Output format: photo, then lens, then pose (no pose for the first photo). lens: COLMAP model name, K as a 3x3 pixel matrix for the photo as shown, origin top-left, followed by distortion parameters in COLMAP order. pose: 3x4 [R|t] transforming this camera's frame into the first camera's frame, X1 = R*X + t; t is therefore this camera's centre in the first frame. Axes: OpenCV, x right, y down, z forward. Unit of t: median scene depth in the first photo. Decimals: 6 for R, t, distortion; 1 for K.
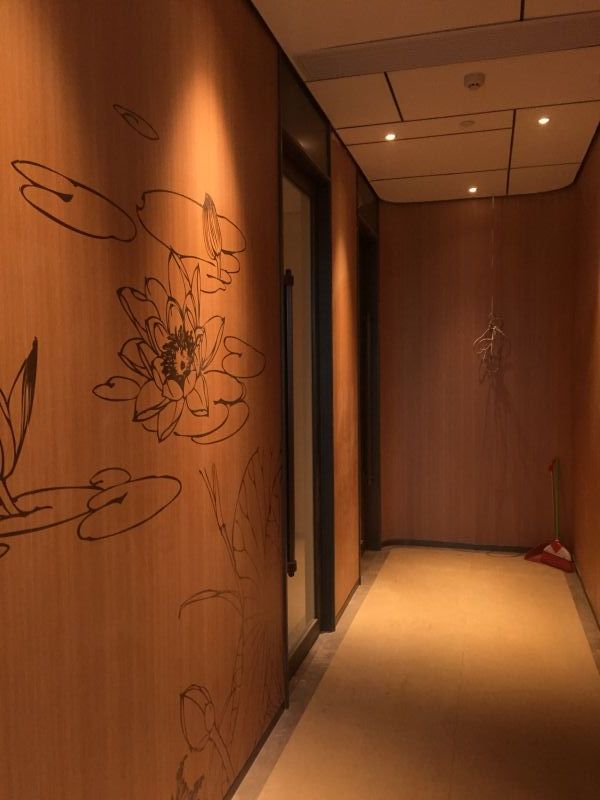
lens RADIAL K [[689.2, 0, 301.0], [0, 689.2, 400.2], [0, 0, 1]] dist [0.107933, -0.155107]
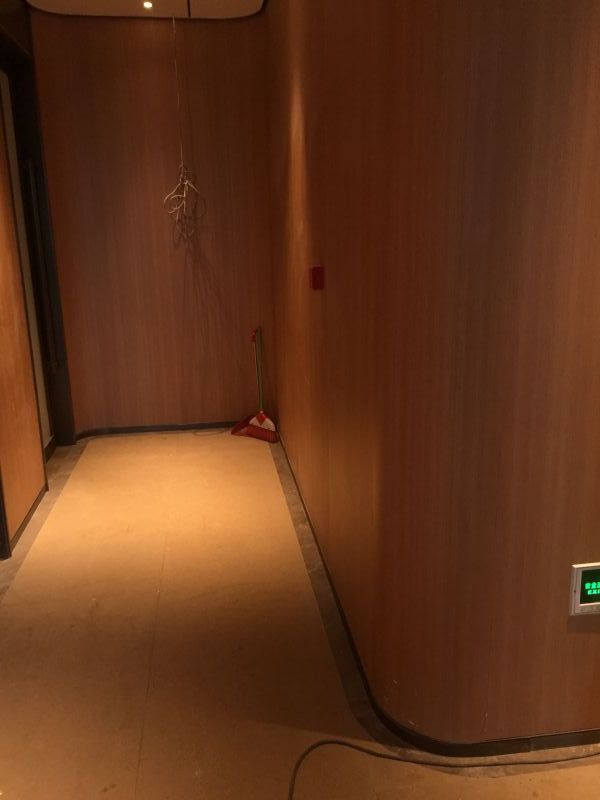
lens RADIAL K [[689.2, 0, 301.0], [0, 689.2, 400.2], [0, 0, 1]] dist [0.107933, -0.155107]
pose [[0.919426, -0.102766, 0.379599, 0.051003], [0.028627, 0.980182, 0.196021, -0.003219], [-0.392220, -0.169360, 0.904146, 0.105567]]
